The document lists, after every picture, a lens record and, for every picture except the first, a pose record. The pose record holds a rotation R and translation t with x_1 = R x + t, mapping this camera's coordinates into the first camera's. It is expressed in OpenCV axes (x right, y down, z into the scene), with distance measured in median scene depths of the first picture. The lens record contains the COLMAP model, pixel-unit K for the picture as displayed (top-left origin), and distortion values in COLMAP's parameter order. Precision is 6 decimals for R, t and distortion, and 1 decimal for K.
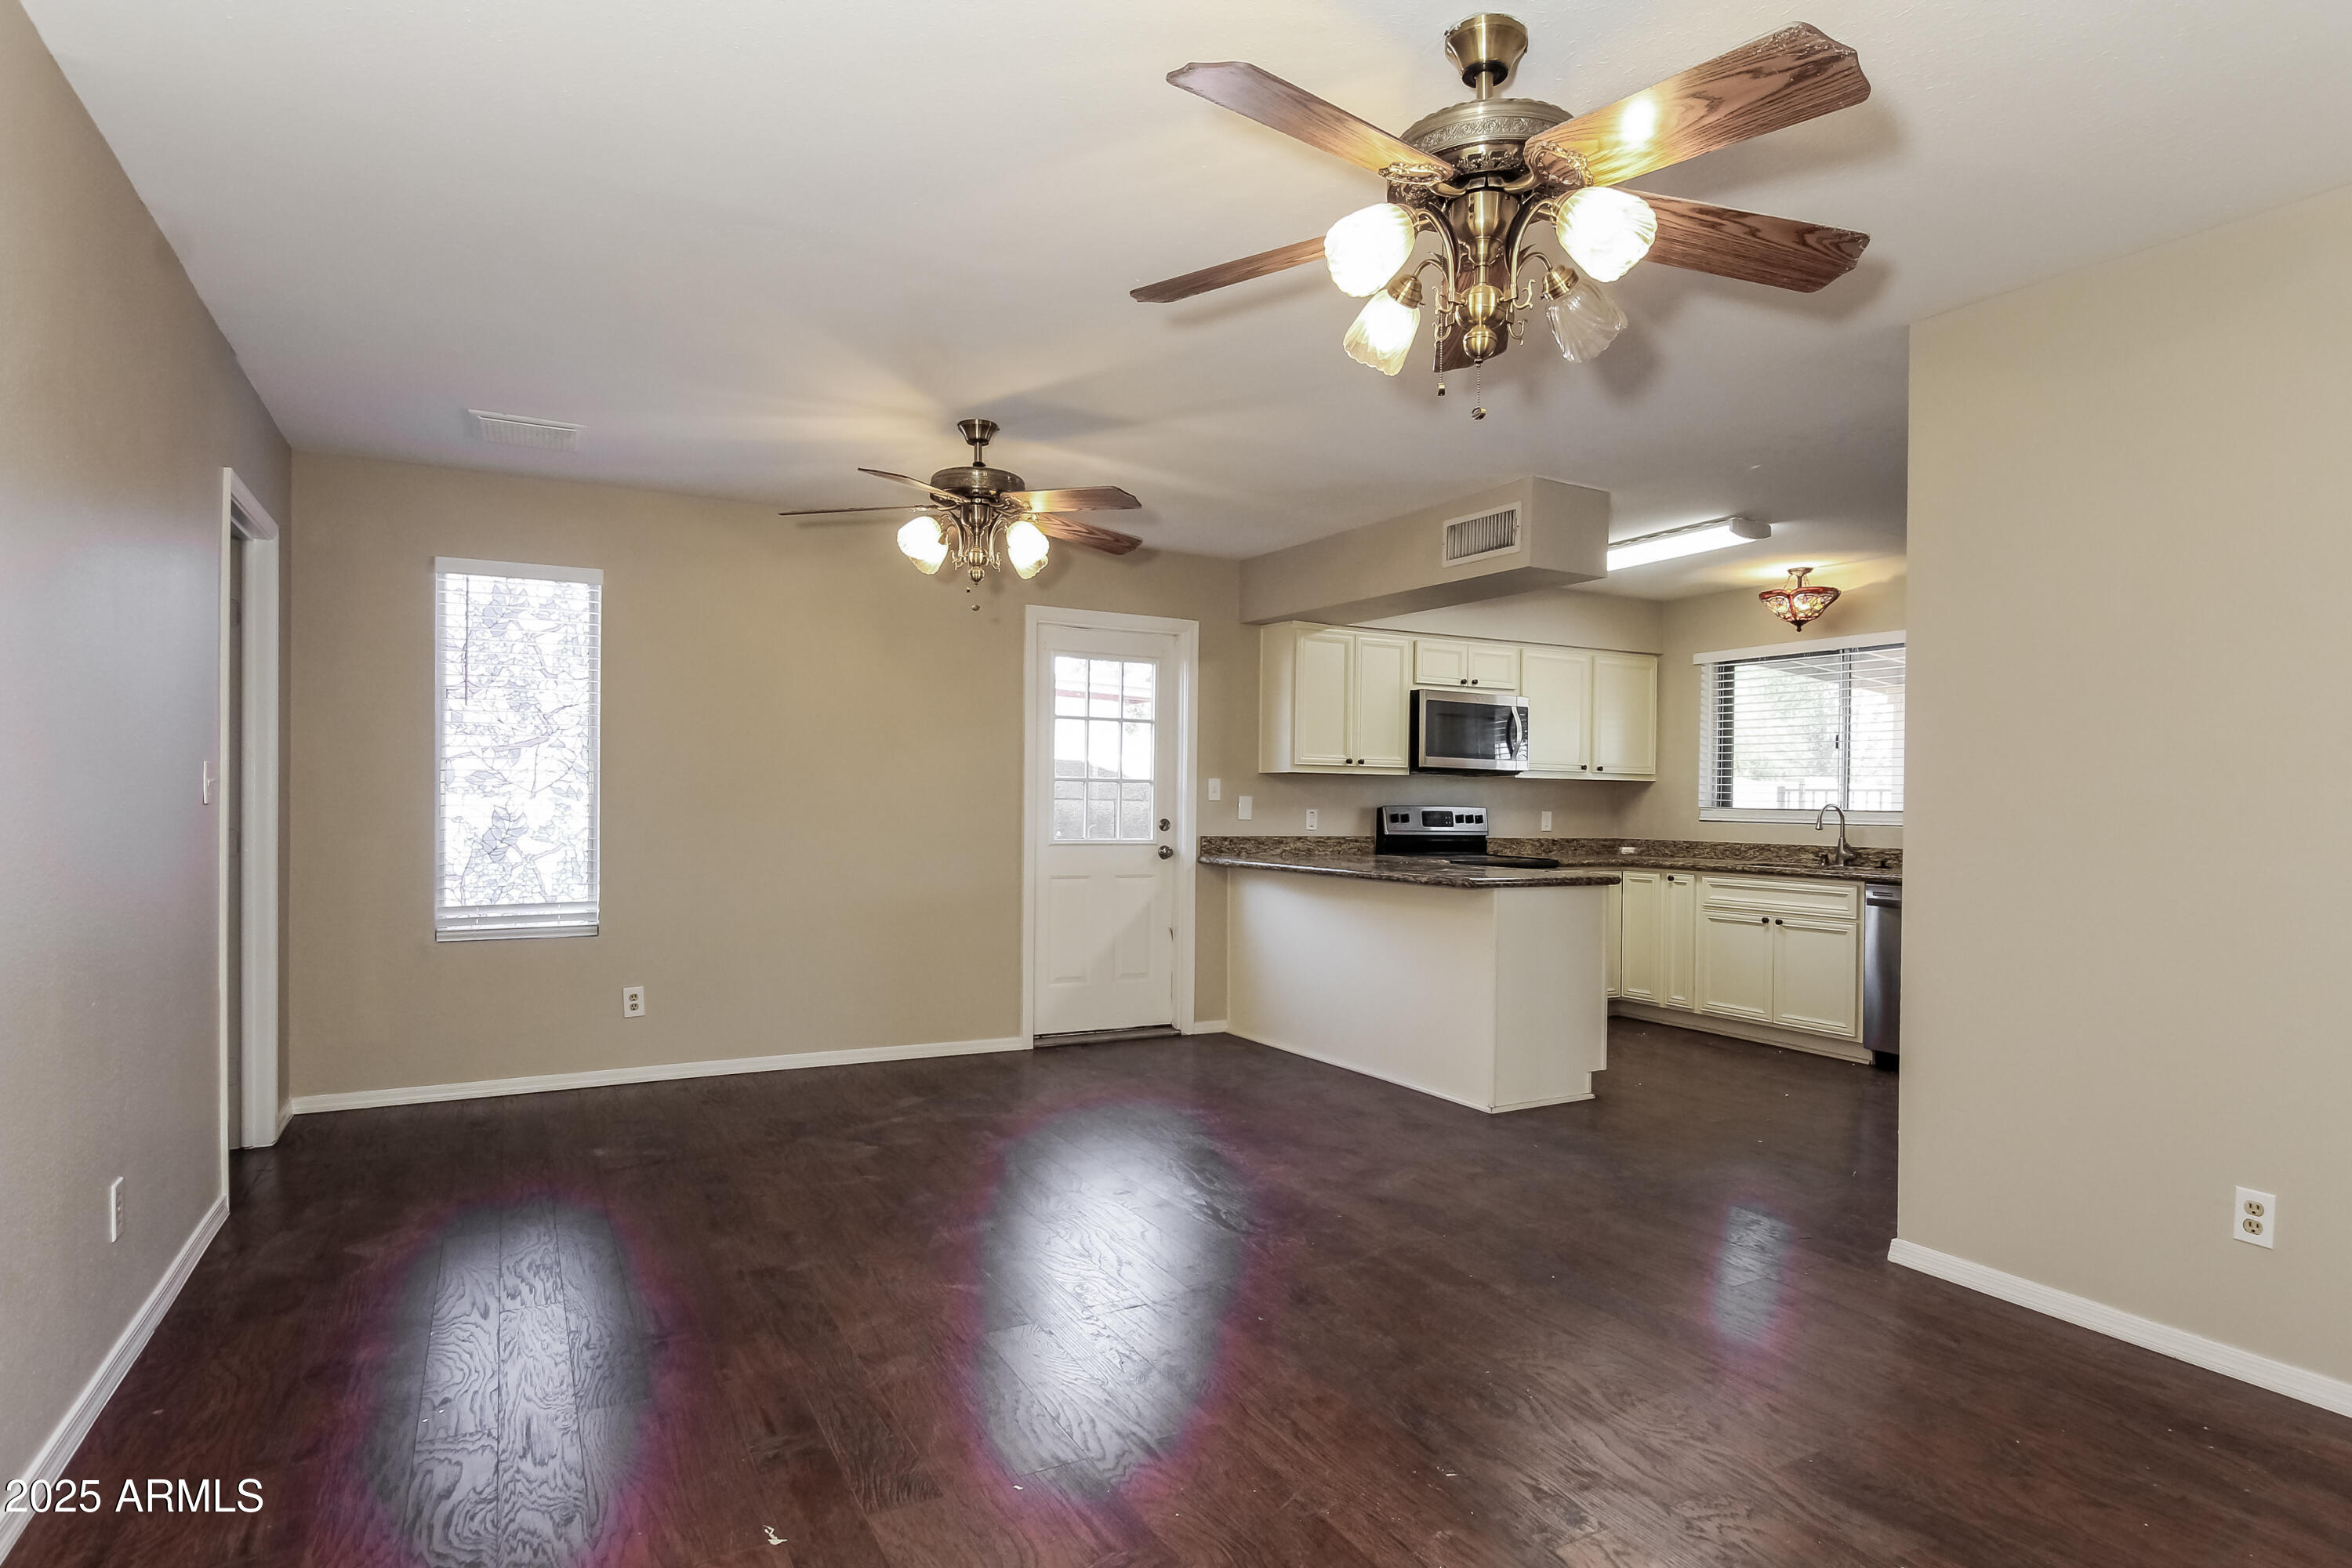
lens RADIAL K [[1255.1, 0, 1185.9], [0, 1255.1, 778.8], [0, 0, 1]] dist [-0.010957, 0.001382]
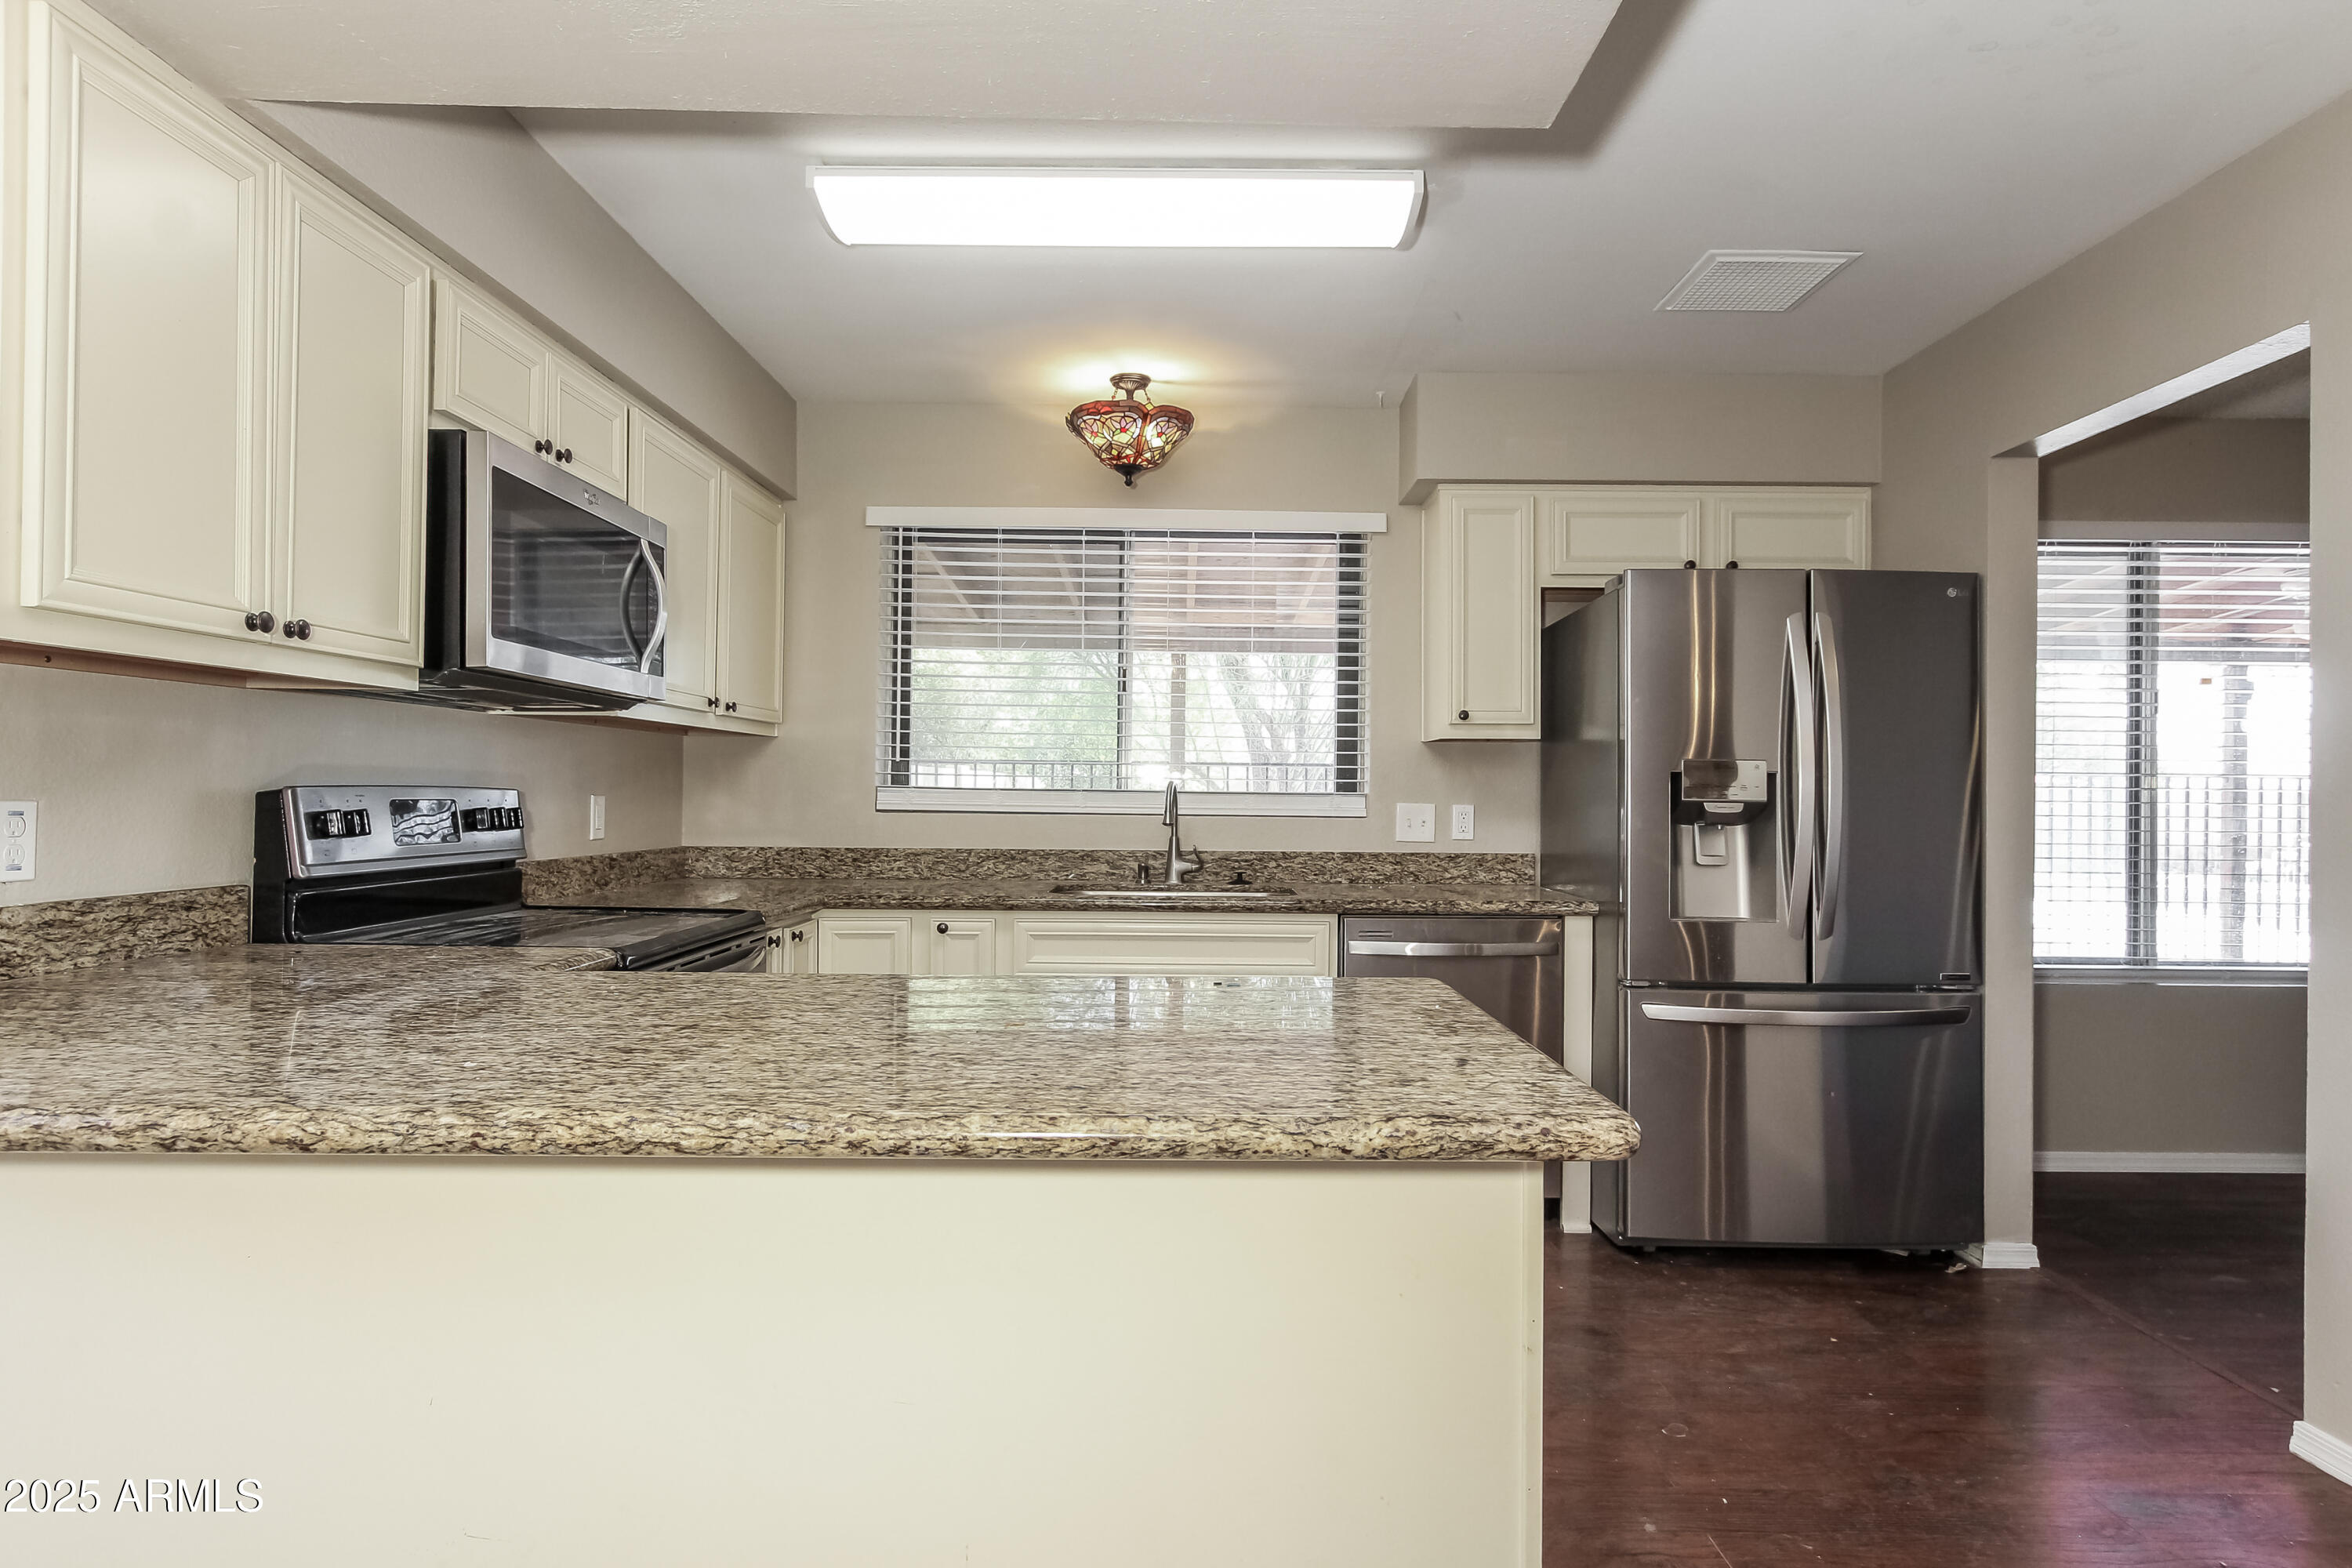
lens RADIAL K [[1255.1, 0, 1185.9], [0, 1255.1, 778.8], [0, 0, 1]] dist [-0.010957, 0.001382]
pose [[0.486186, 0.001493, 0.873854, -0.005788], [-0.022473, 0.999689, 0.010795, 0.011689], [-0.873566, -0.024887, 0.486069, 0.671540]]
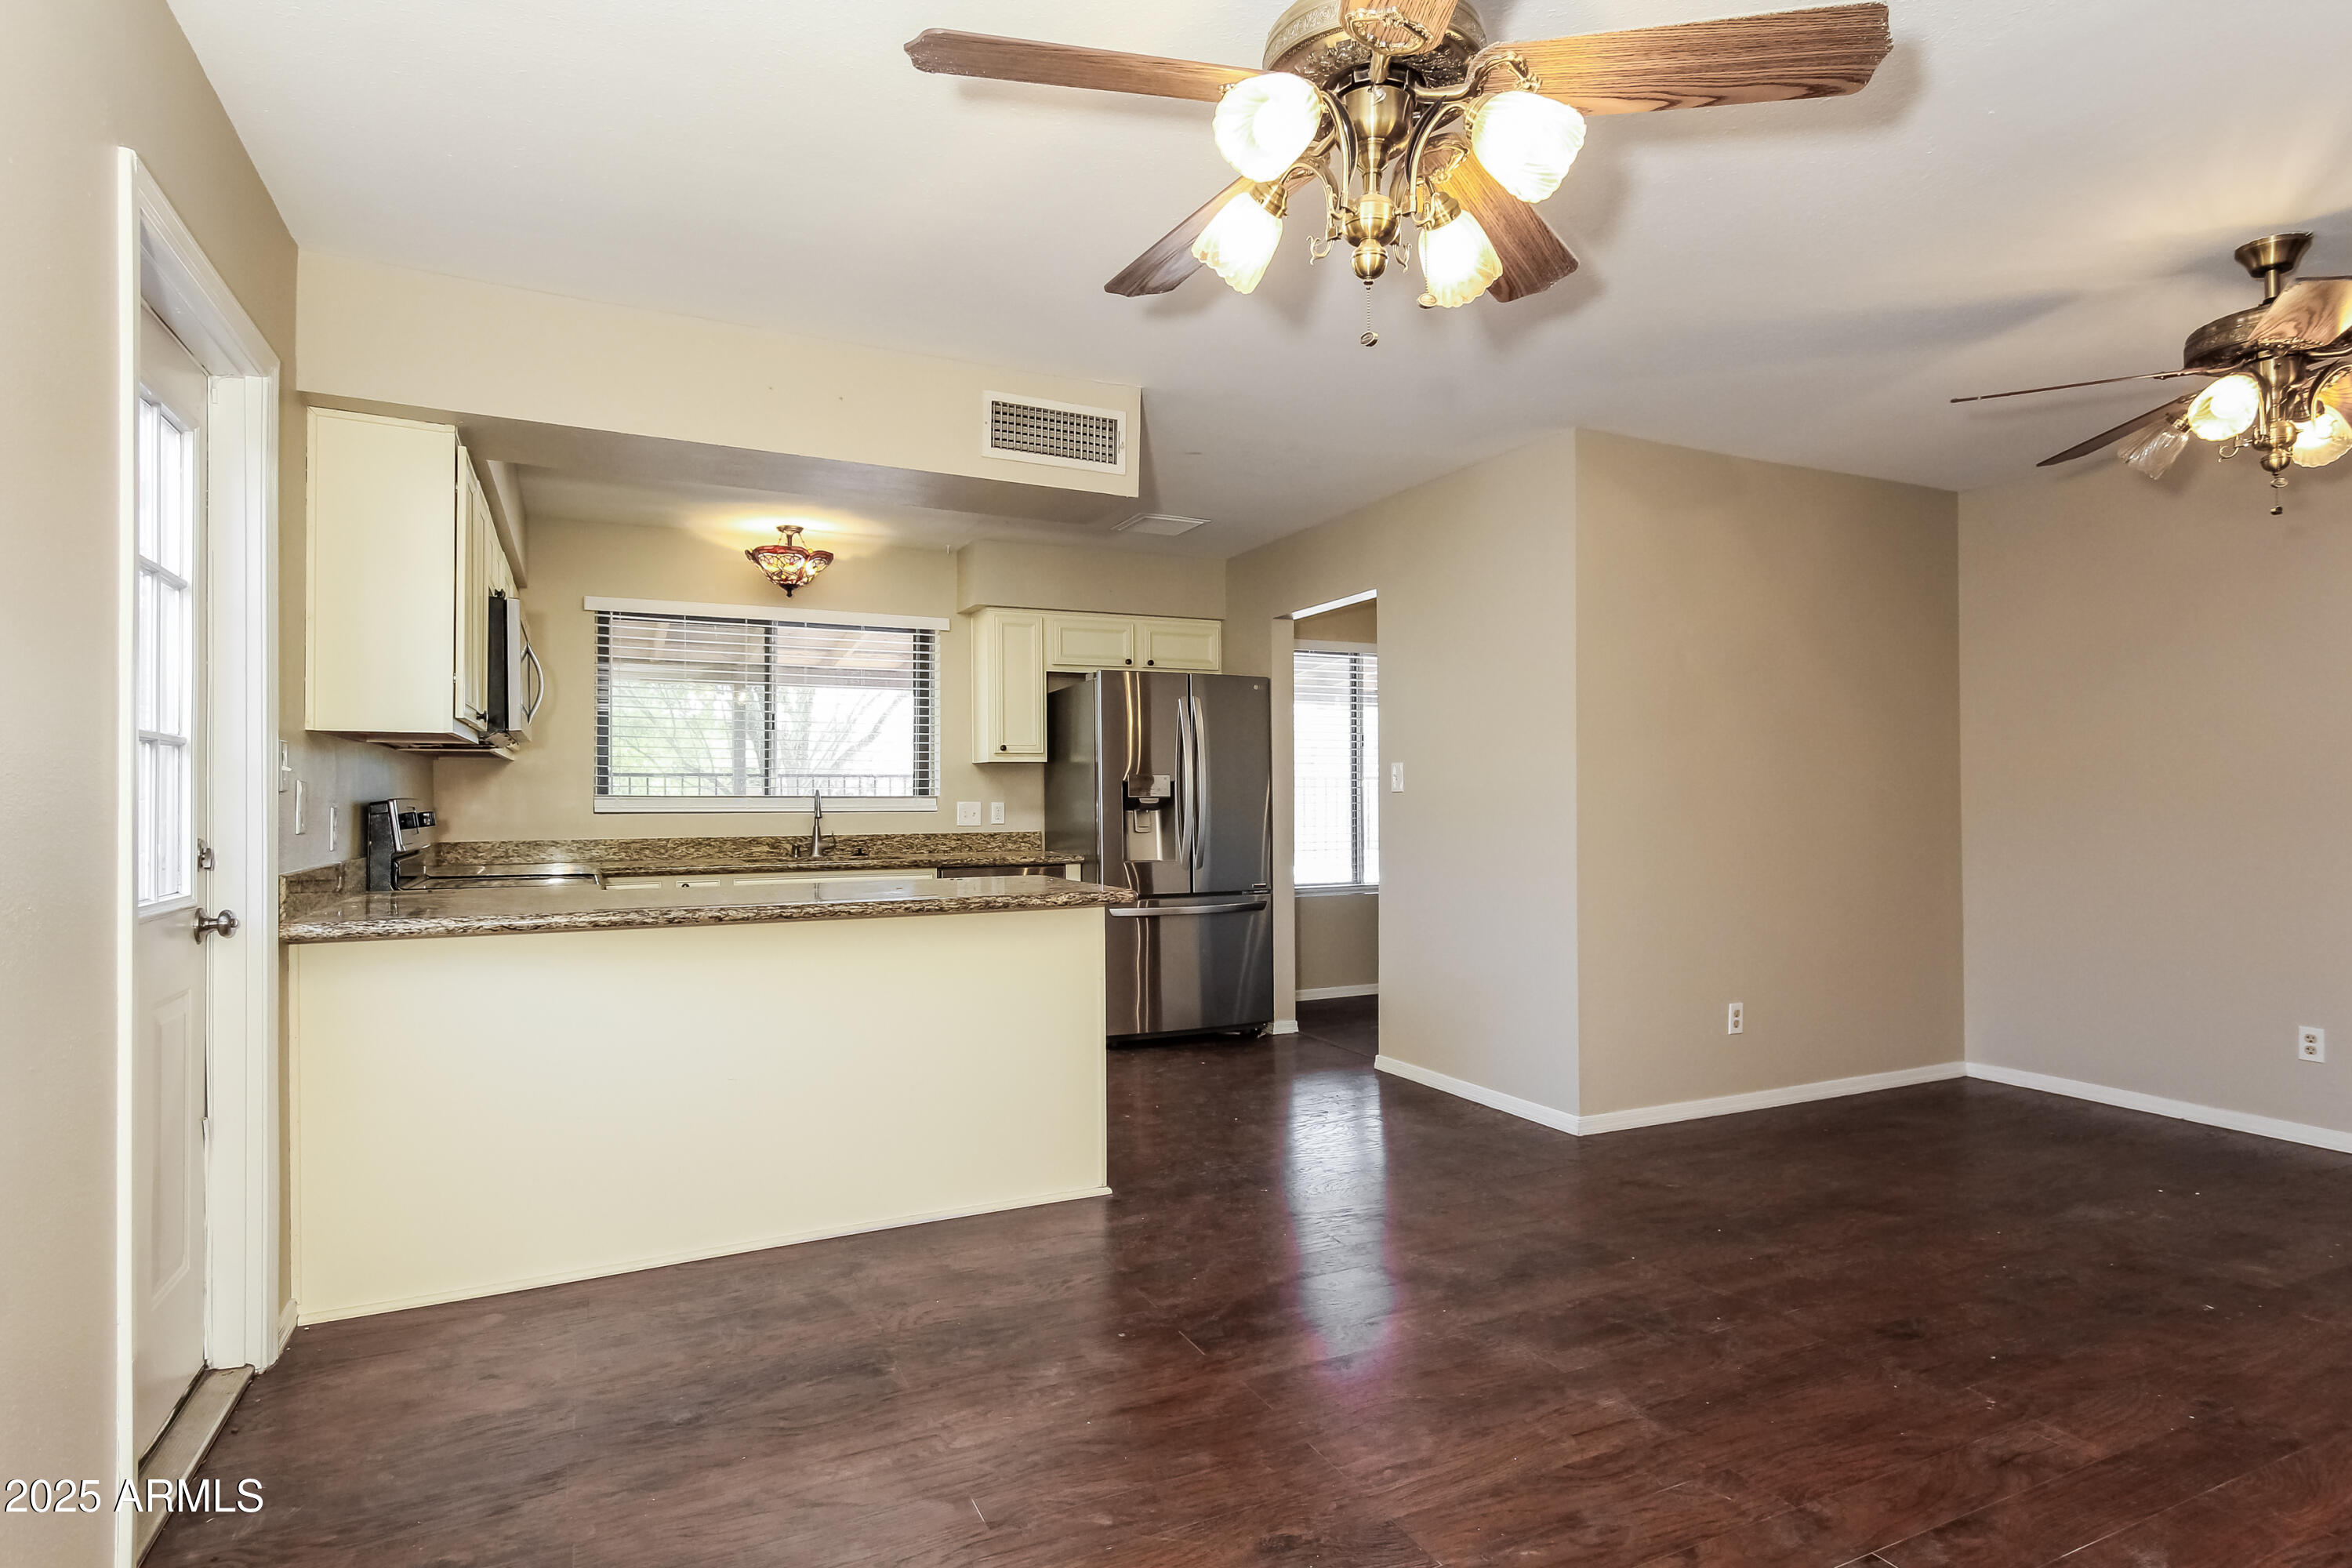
lens RADIAL K [[1255.1, 0, 1185.9], [0, 1255.1, 778.8], [0, 0, 1]] dist [-0.010957, 0.001382]
pose [[0.058796, 0.002098, 0.998268, -0.371977], [-0.015822, 0.999874, -0.001169, 0.008357], [-0.998145, -0.015726, 0.058822, 0.646153]]
